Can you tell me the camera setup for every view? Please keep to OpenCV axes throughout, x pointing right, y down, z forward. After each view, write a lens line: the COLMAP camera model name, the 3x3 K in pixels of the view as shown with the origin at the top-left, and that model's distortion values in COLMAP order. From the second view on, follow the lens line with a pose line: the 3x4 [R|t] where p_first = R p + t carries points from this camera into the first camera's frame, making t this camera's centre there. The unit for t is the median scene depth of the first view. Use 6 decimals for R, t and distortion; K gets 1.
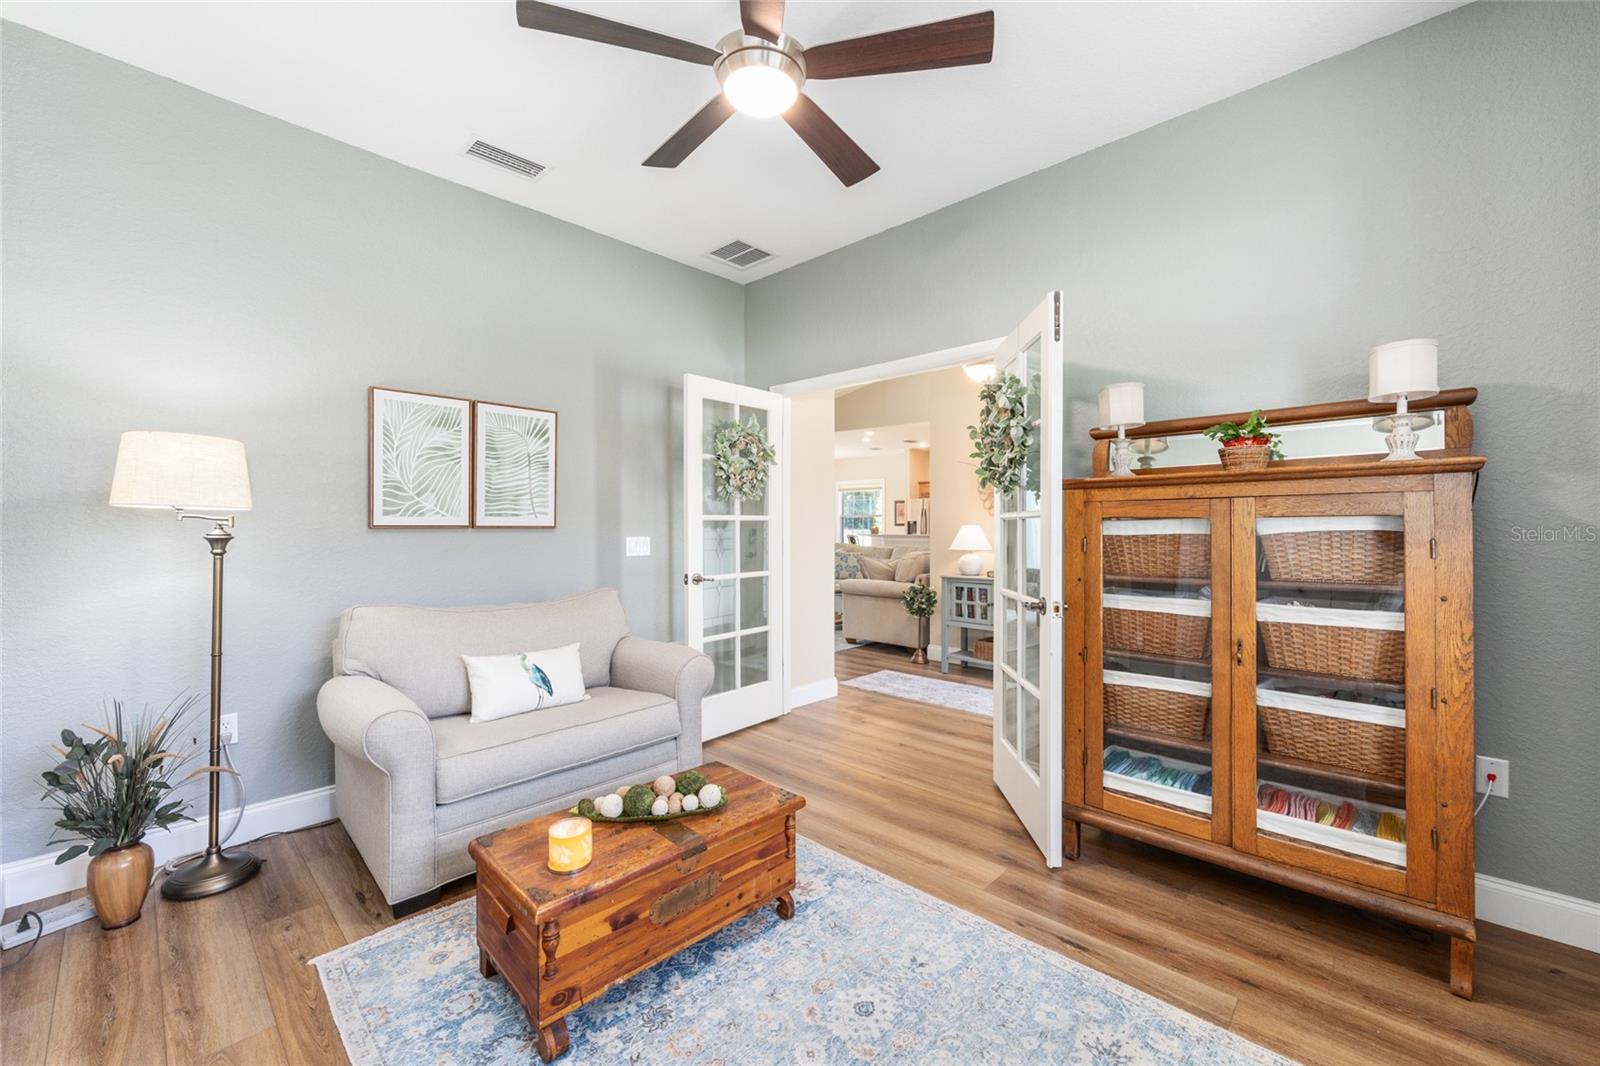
lens RADIAL K [[640.4, 0, 806.7], [0, 640.4, 526.9], [0, 0, 1]] dist [-0.002517, 0.001097]
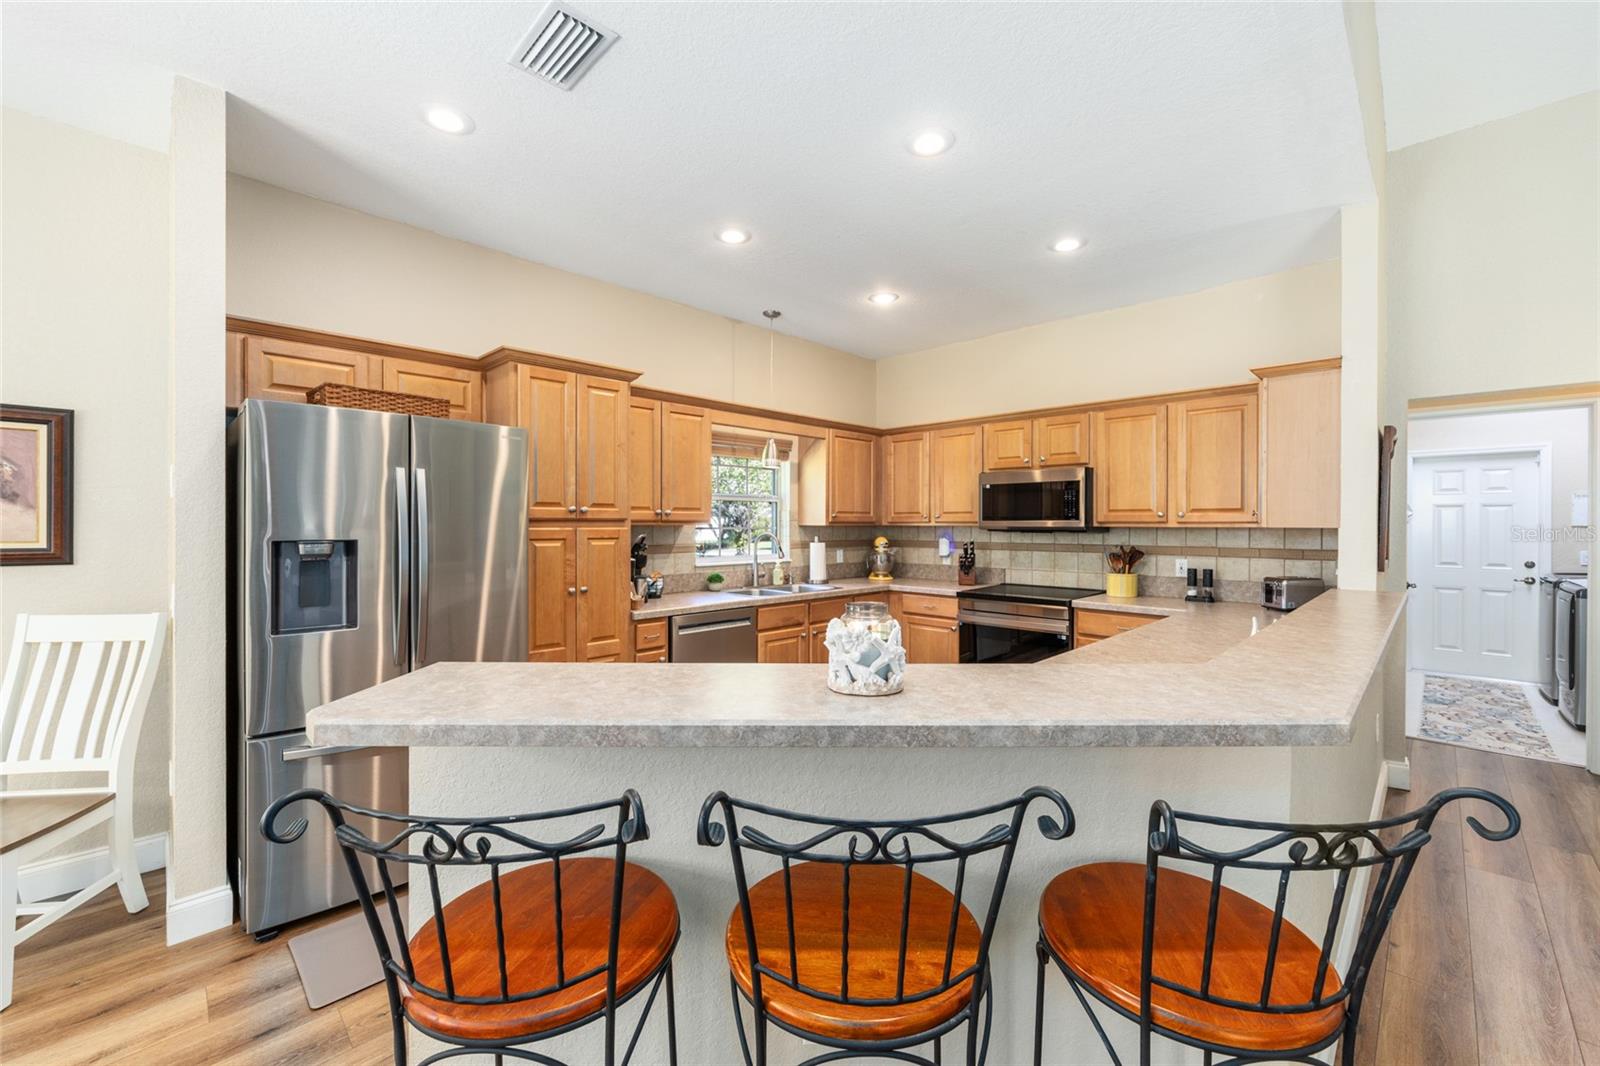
lens RADIAL K [[640.4, 0, 804.4], [0, 640.4, 524.9], [0, 0, 1]] dist [-0.002517, 0.001097]
pose [[0.026025, 0.002899, 0.999657, 0.006858], [-0.001696, 0.999994, -0.002855, -0.031300], [-0.999660, -0.001622, 0.026030, 2.106202]]
